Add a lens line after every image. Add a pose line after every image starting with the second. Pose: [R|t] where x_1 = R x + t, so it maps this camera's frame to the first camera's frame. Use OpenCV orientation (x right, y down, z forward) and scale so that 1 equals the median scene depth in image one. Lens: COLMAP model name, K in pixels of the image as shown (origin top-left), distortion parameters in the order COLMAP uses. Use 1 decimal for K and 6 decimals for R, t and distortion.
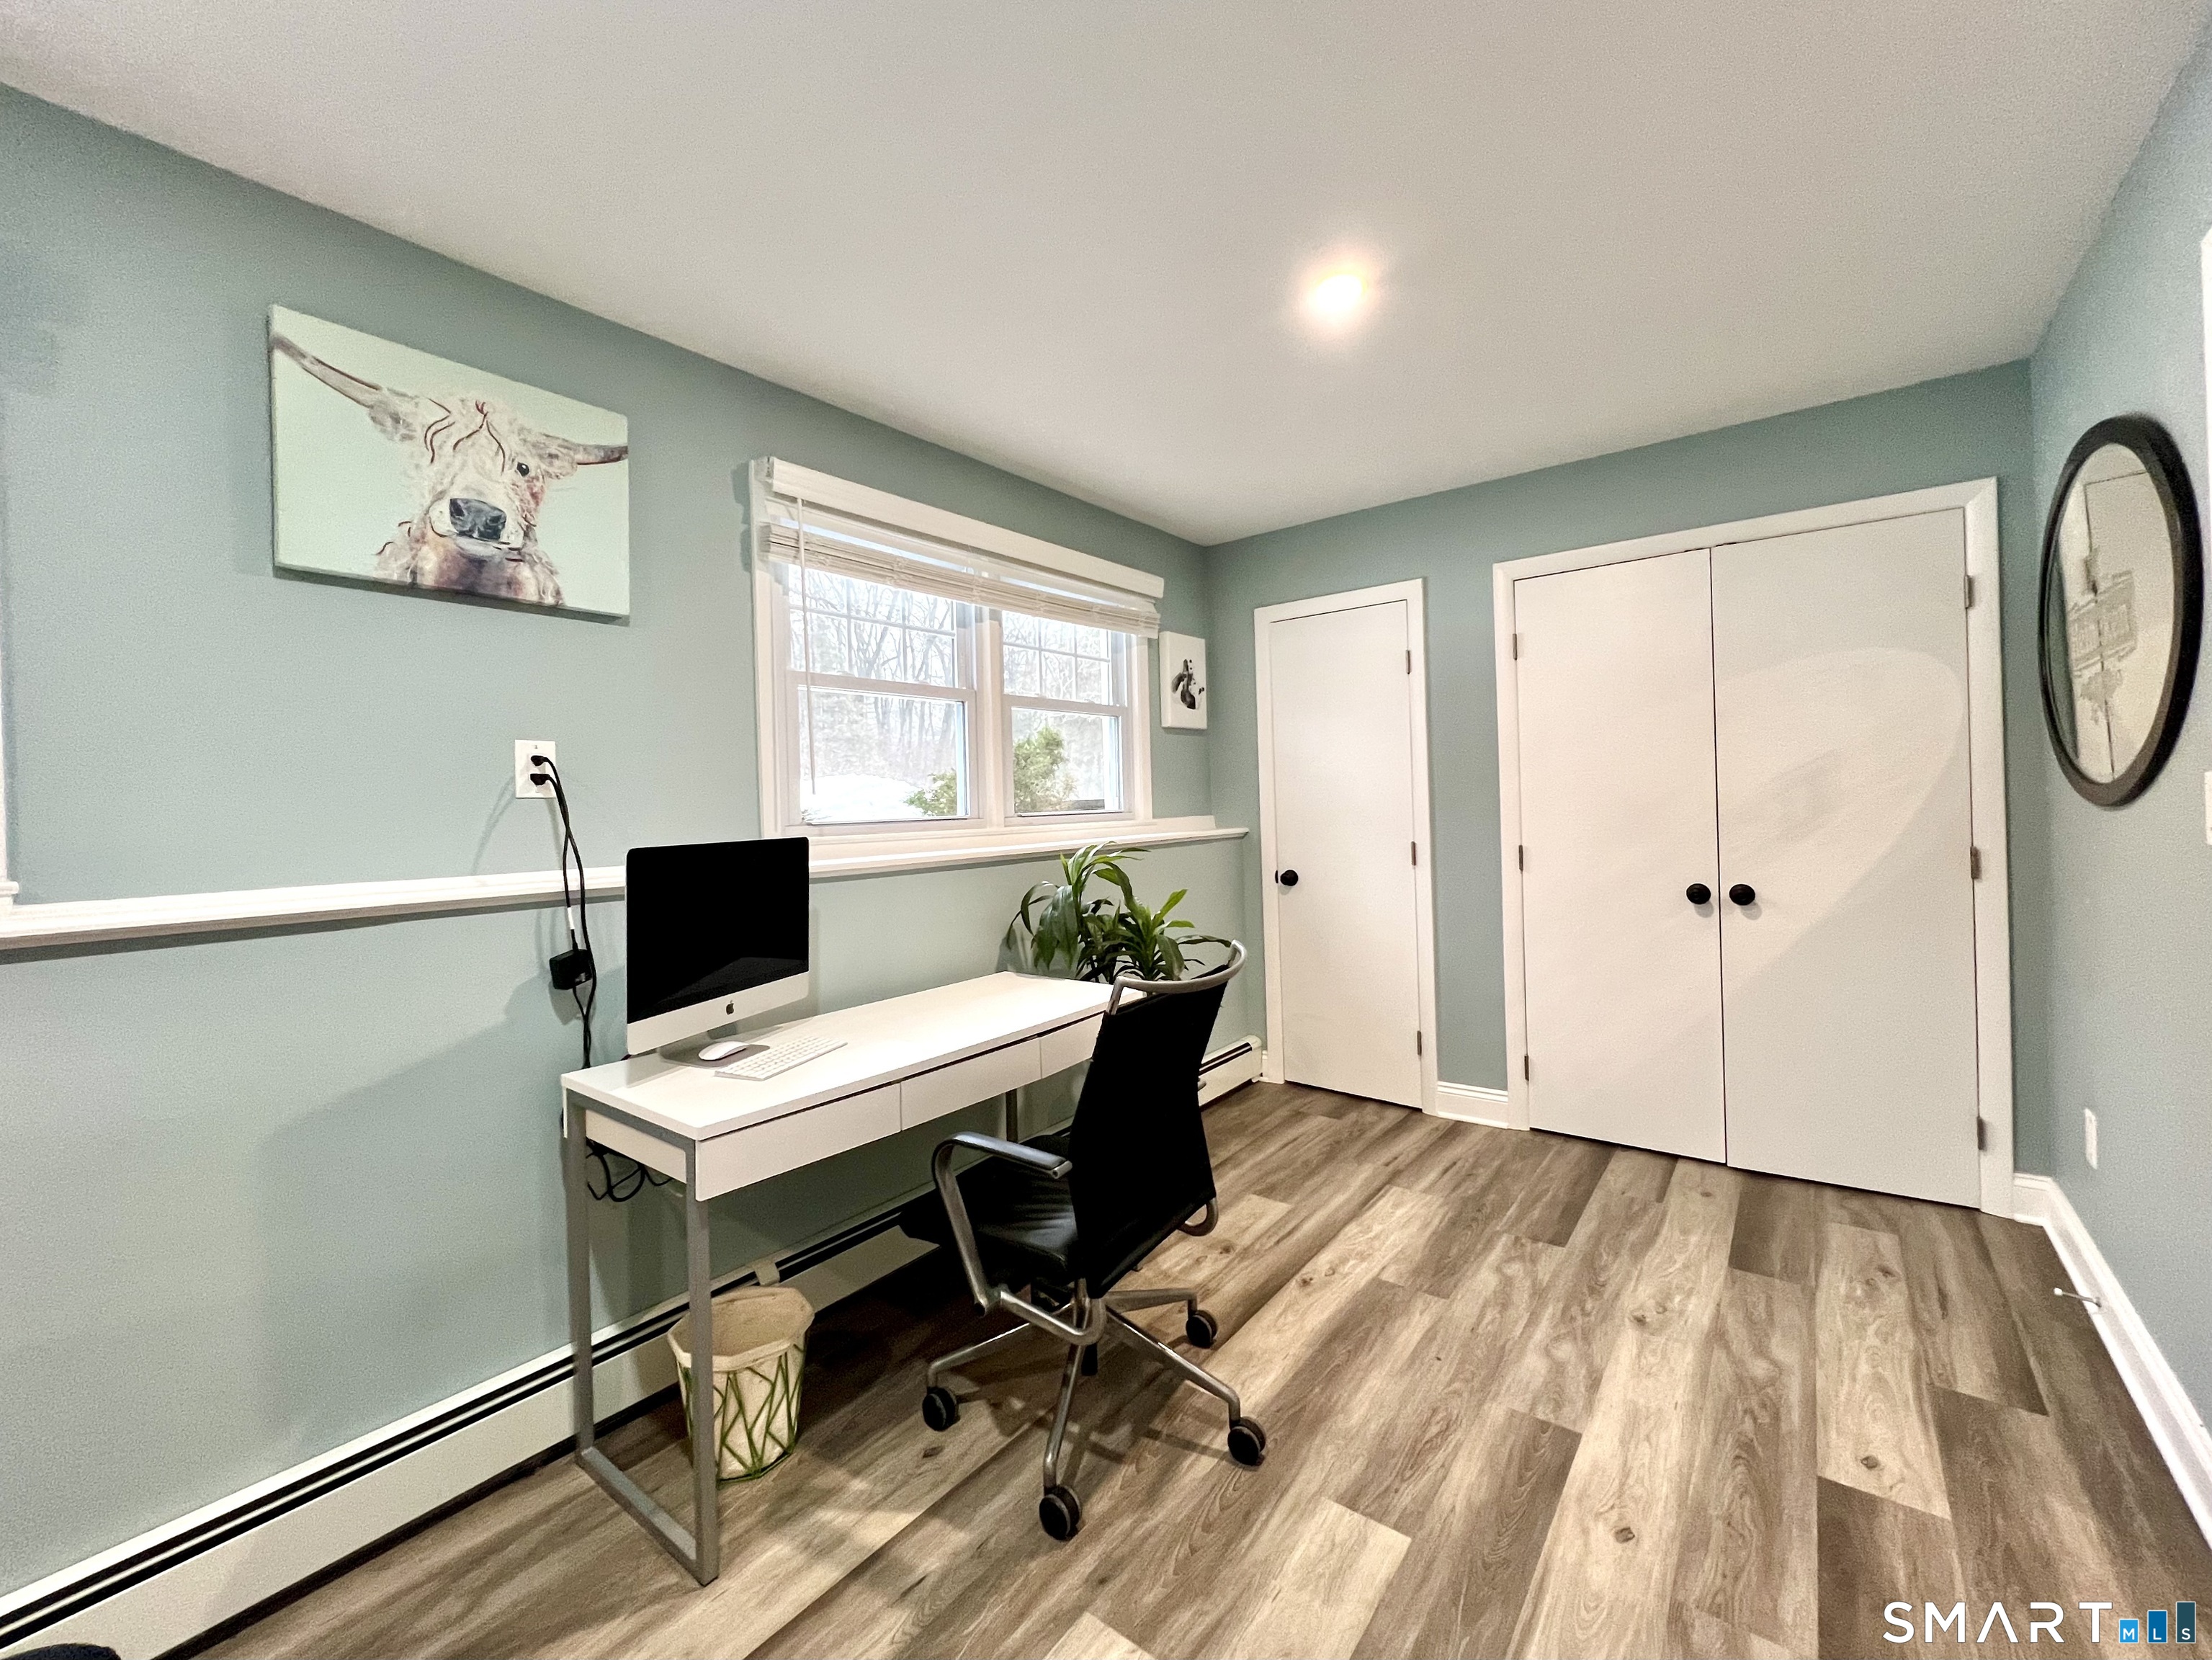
lens RADIAL K [[906.2, 0, 1106.1], [0, 906.2, 816.7], [0, 0, 1]] dist [-0.000056, -0.000069]
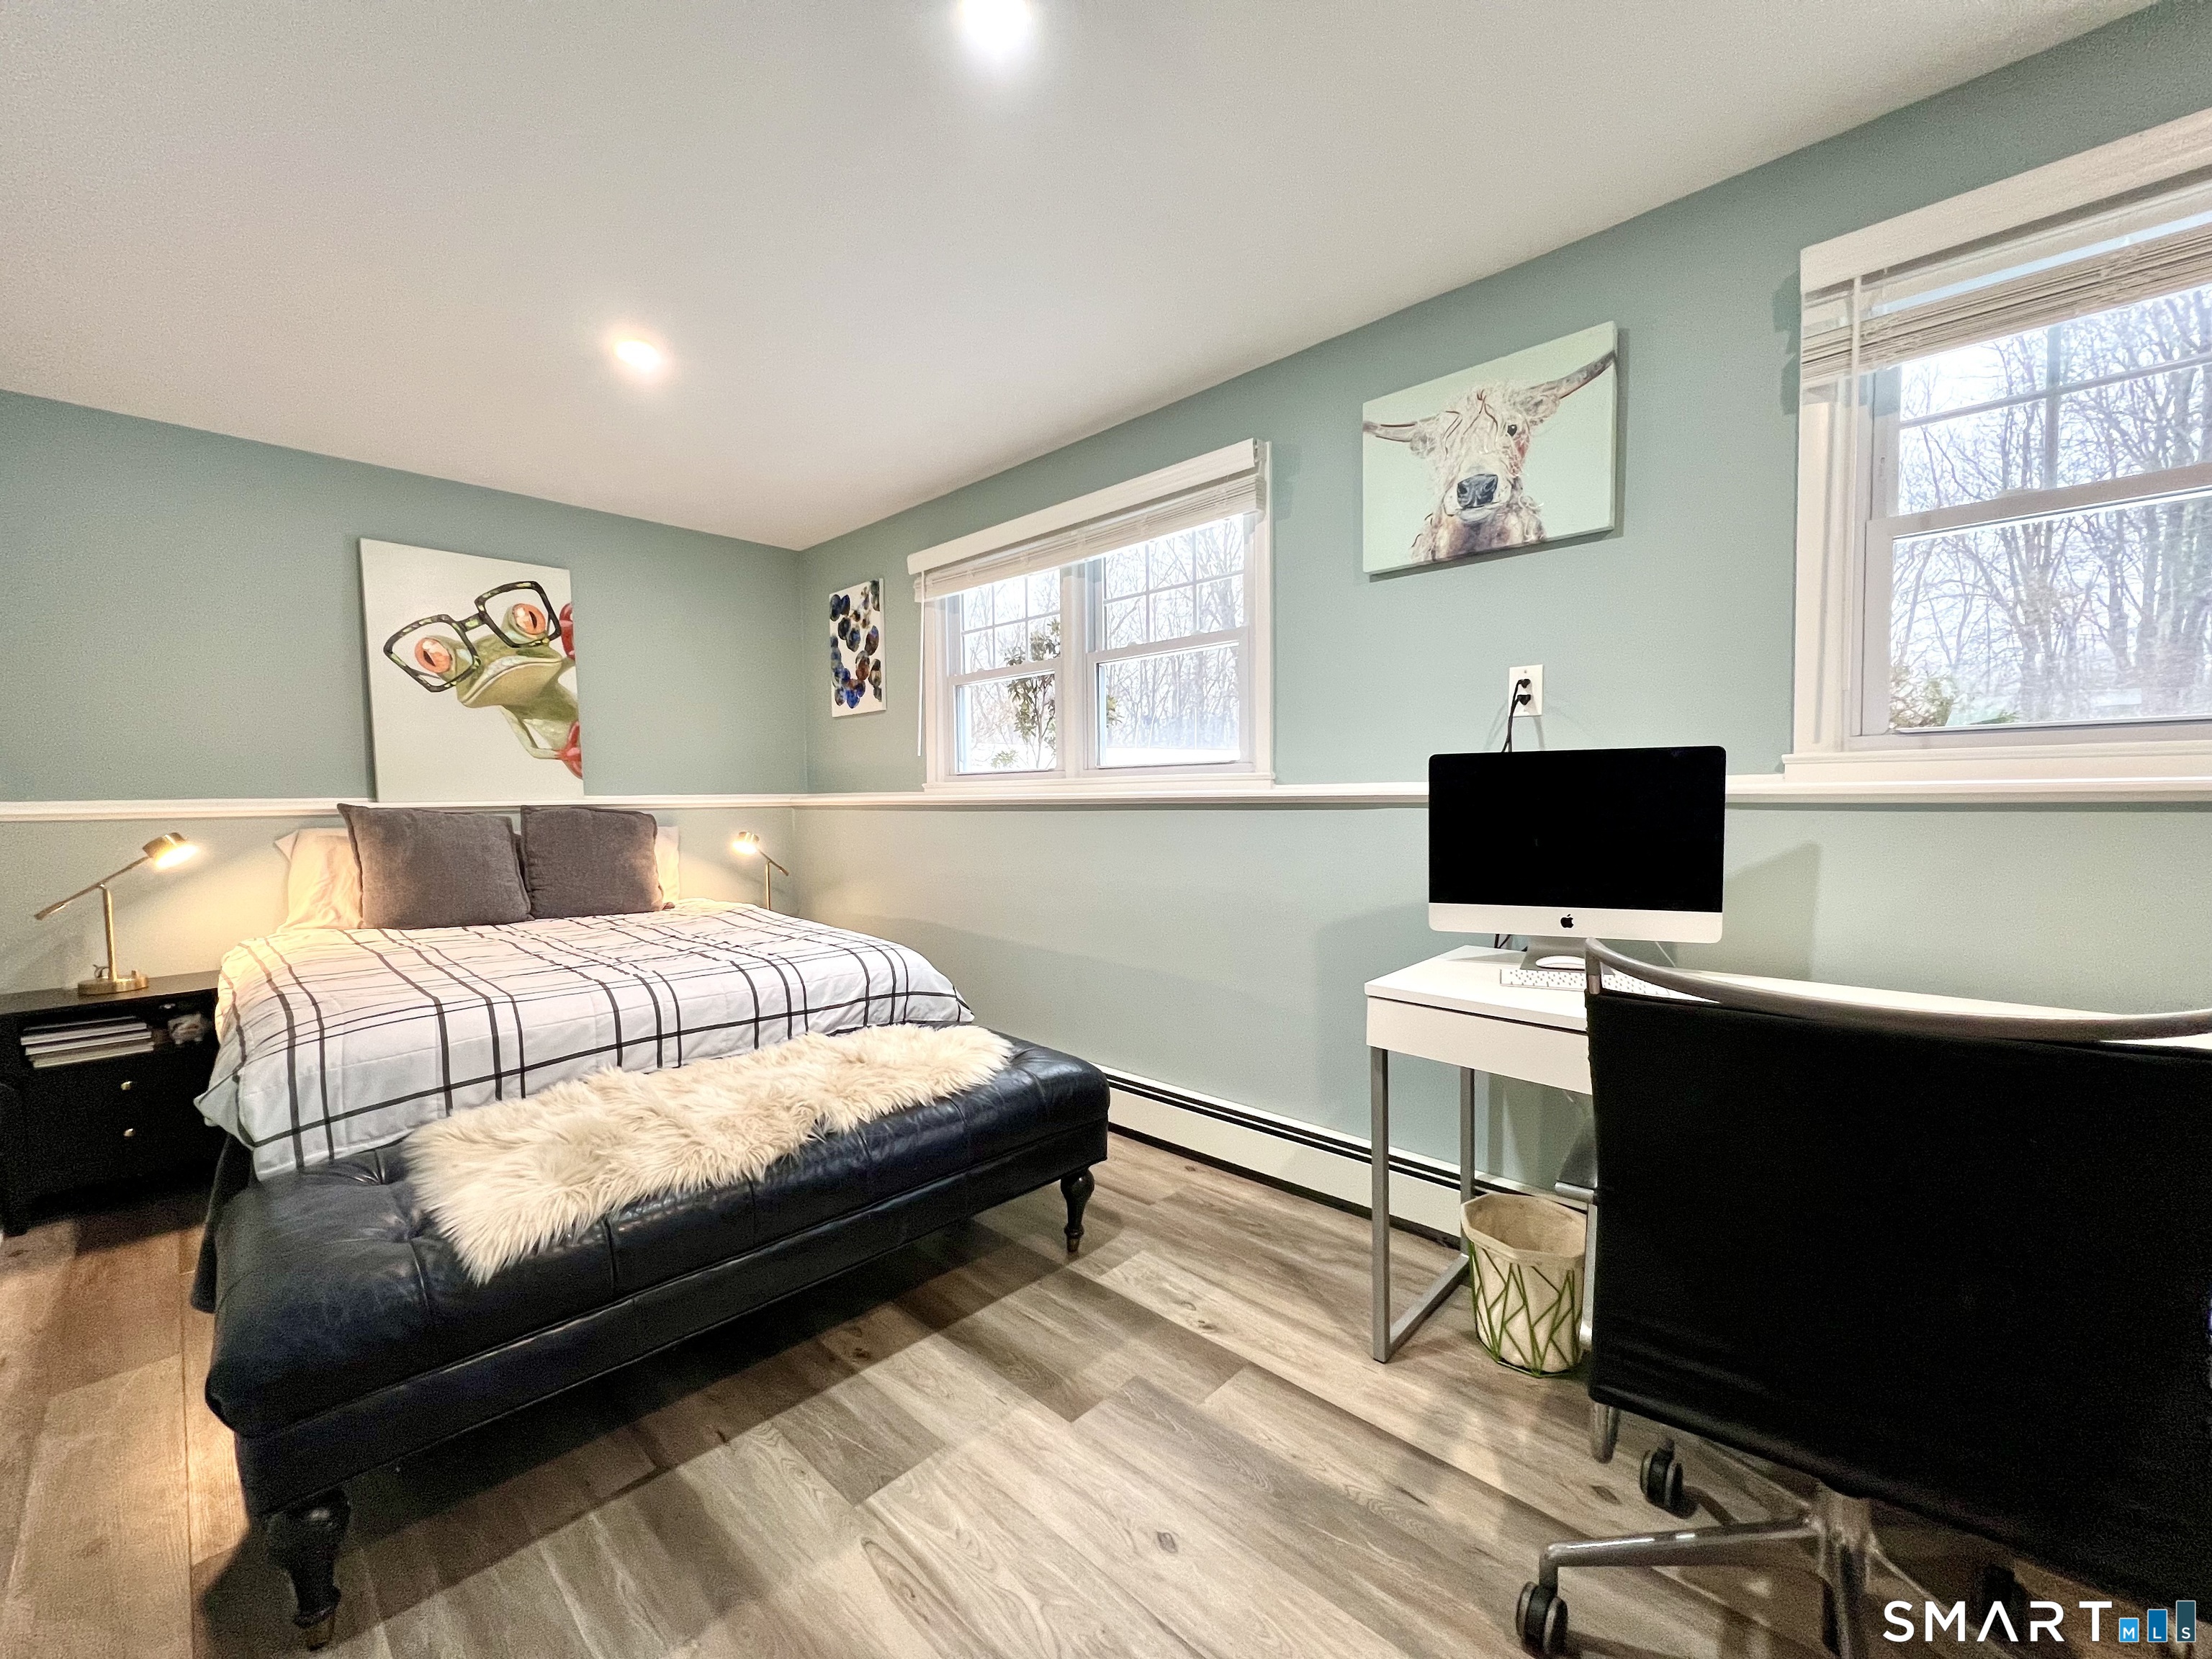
lens RADIAL K [[882.9, 0, 1106.0], [0, 882.9, 829.5], [0, 0, 1]] dist [0.000868, 0.000289]
pose [[-0.090160, 0.073893, -0.993182, 0.586018], [0.008549, 0.997264, 0.073421, 0.039371], [0.995891, -0.001871, -0.090545, 0.612656]]
